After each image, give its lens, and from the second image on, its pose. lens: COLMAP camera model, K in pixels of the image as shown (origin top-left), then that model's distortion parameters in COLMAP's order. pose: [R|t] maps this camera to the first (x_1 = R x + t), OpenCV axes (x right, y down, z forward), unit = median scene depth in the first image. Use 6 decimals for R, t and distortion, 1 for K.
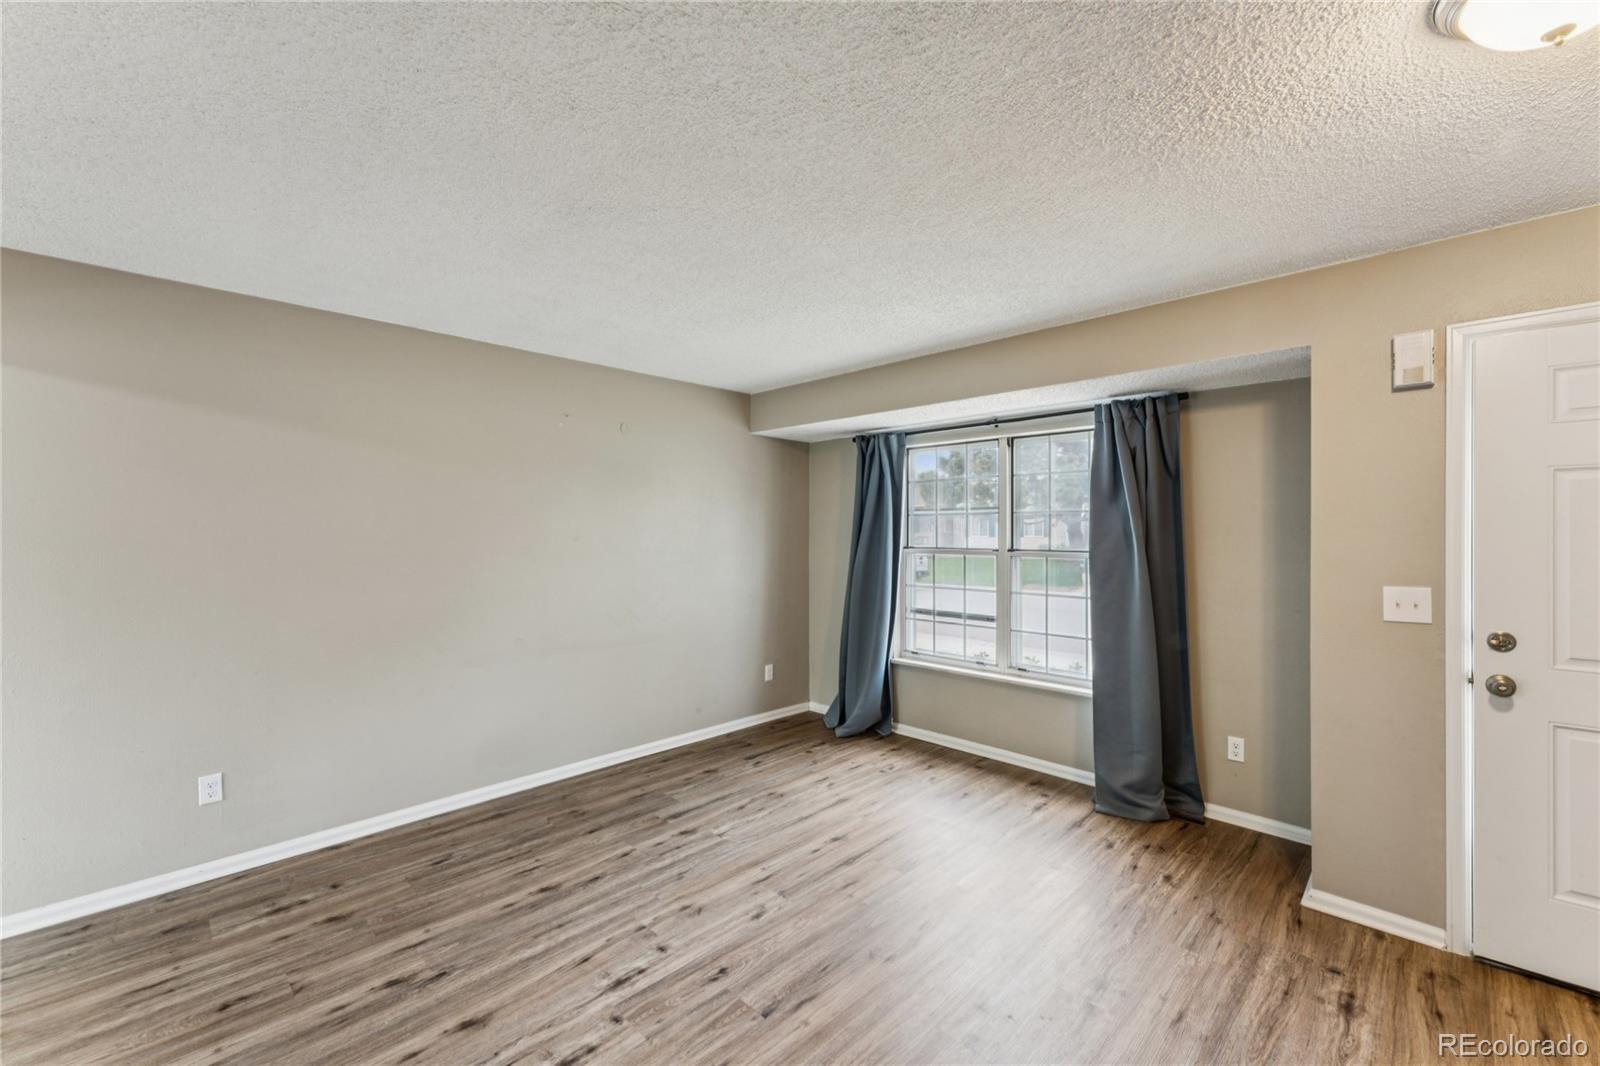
lens RADIAL K [[656.7, 0, 804.6], [0, 656.7, 535.5], [0, 0, 1]] dist [-0.000150, -0.000554]
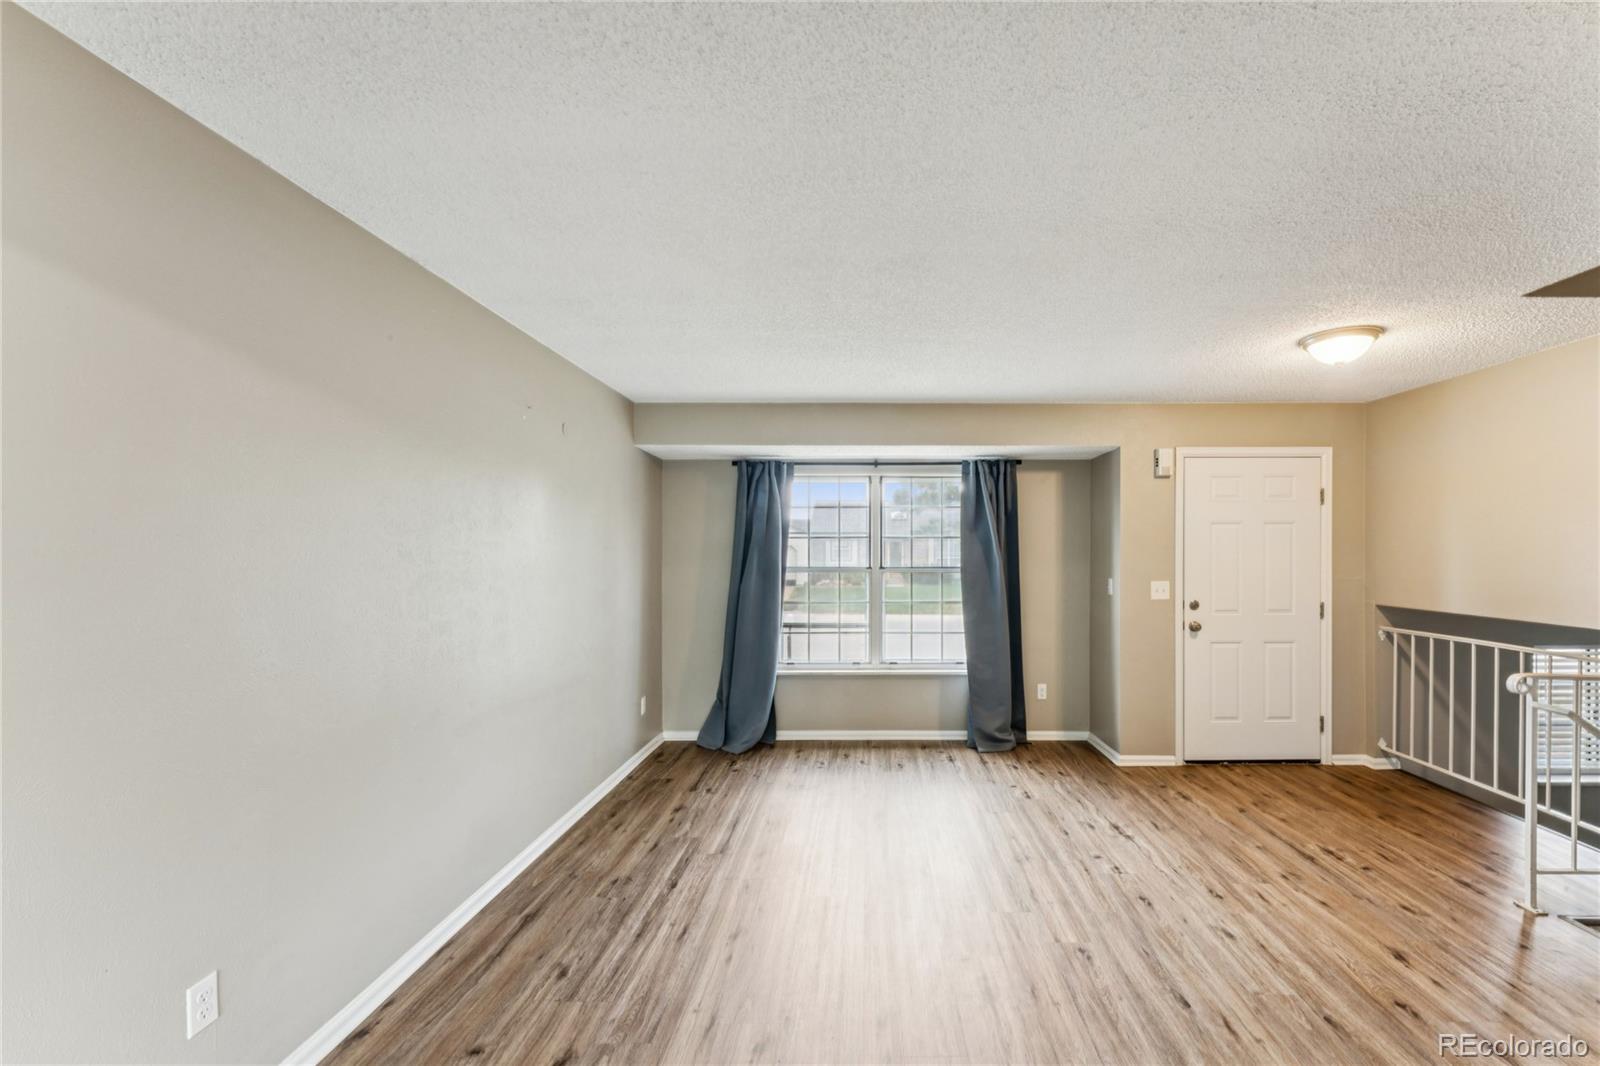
lens RADIAL K [[656.7, 0, 906.7], [0, 656.7, 558.9], [0, 0, 1]] dist [-0.000150, -0.000554]
pose [[0.706100, -0.007502, 0.708072, -0.632244], [0.006599, 0.999970, 0.004014, 0.001094], [-0.708081, 0.001838, 0.706129, 0.119309]]
